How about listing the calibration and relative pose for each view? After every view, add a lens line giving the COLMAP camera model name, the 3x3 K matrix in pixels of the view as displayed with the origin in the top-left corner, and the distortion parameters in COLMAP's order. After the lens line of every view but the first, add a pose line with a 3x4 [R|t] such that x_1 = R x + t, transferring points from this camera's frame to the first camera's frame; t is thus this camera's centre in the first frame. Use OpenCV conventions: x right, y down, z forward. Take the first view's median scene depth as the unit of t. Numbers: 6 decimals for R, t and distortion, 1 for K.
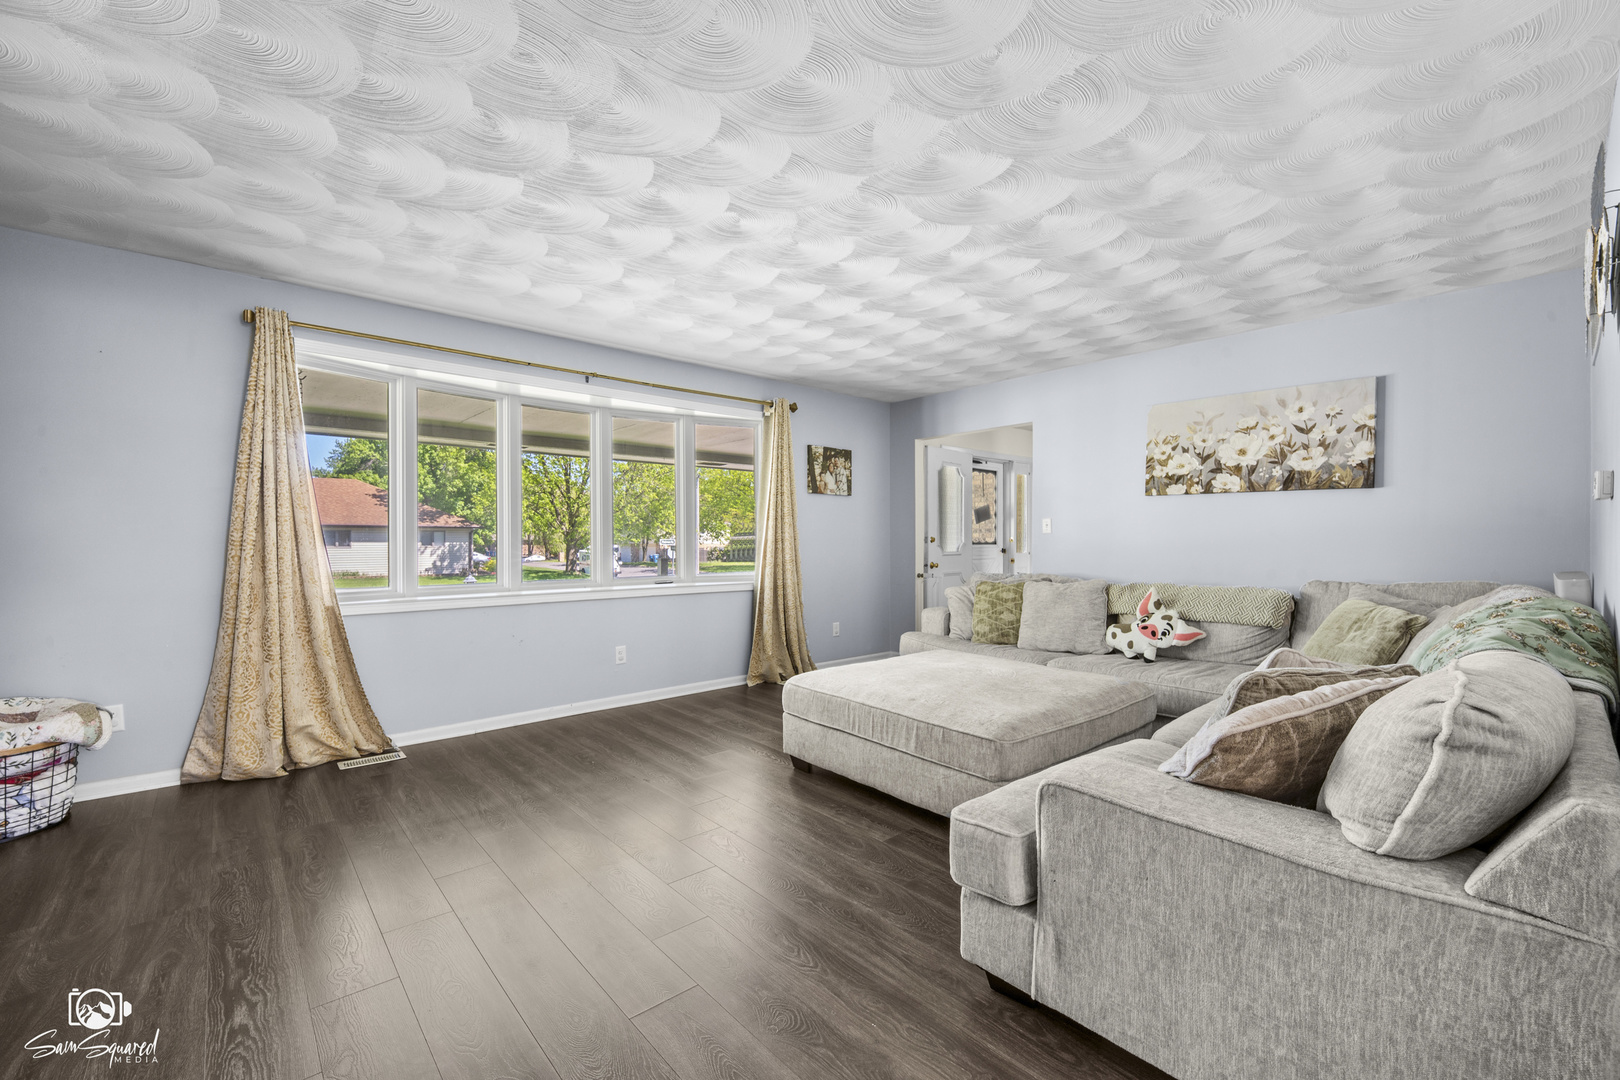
lens RADIAL K [[674.1, 0, 809.8], [0, 674.1, 539.0], [0, 0, 1]] dist [0.000699, -0.007215]
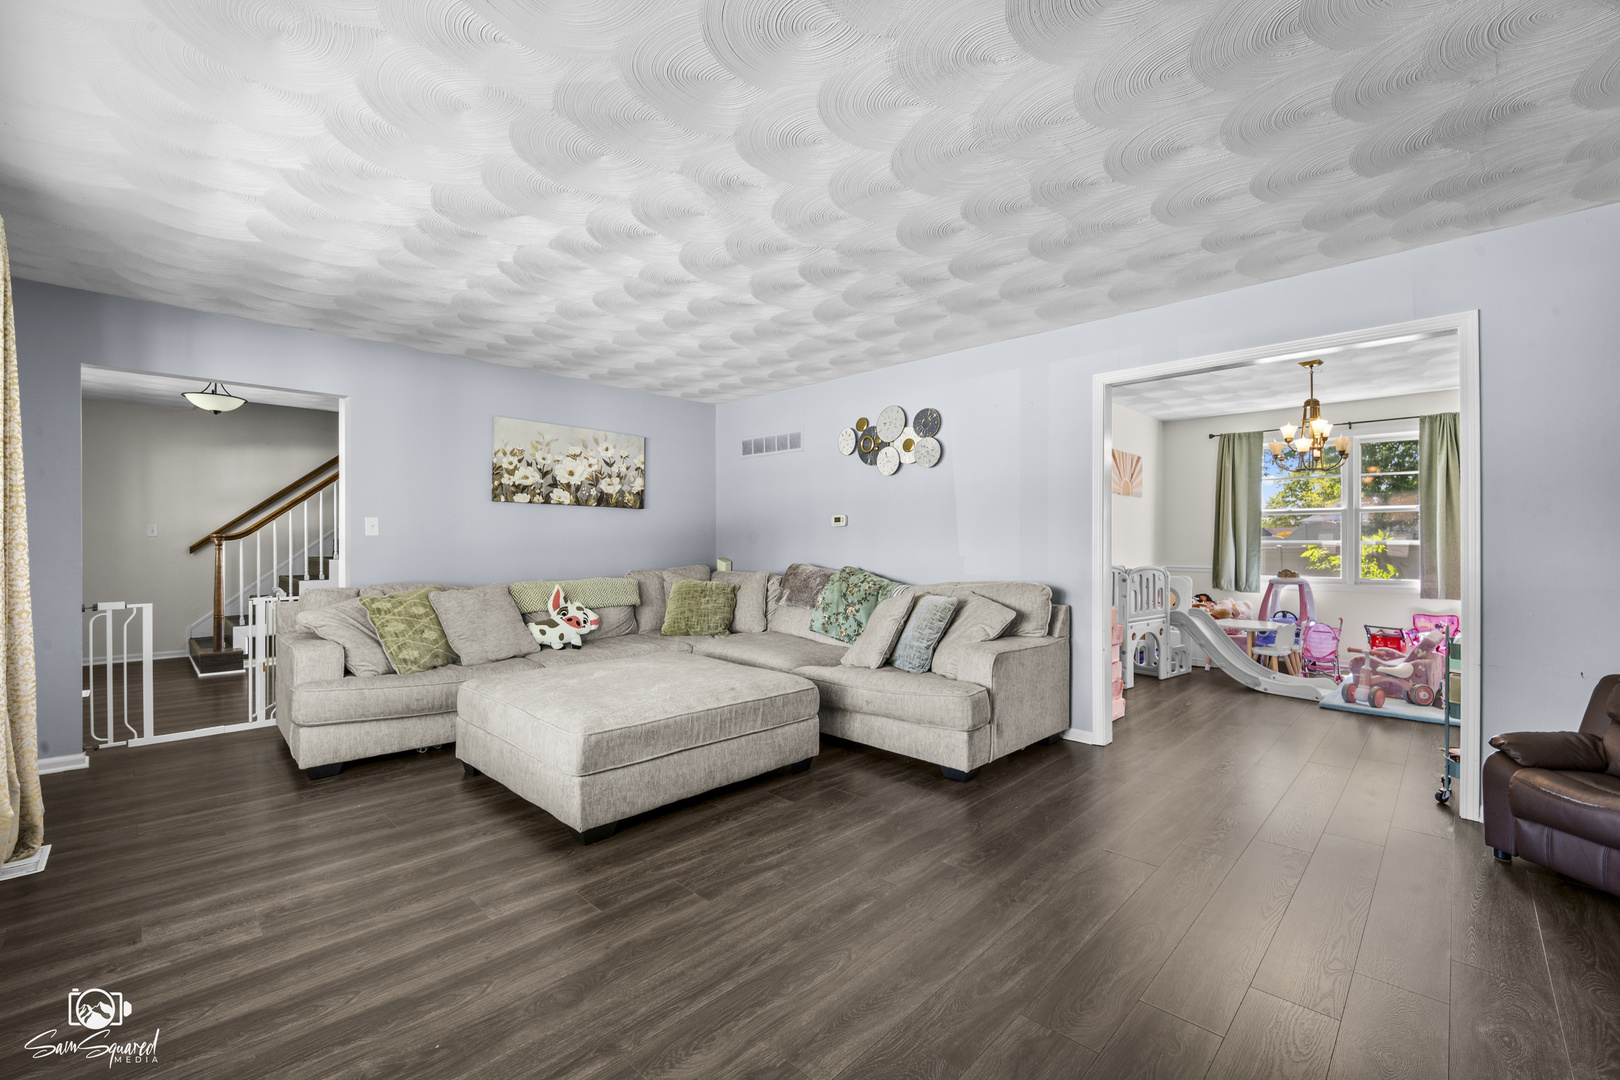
lens RADIAL K [[674.1, 0, 811.5], [0, 674.1, 542.2], [0, 0, 1]] dist [0.000699, -0.007215]
pose [[-0.082153, -0.007424, 0.996592, -0.679790], [-0.004737, 0.999964, 0.007059, -0.011266], [-0.996608, -0.004141, -0.082185, 0.677913]]
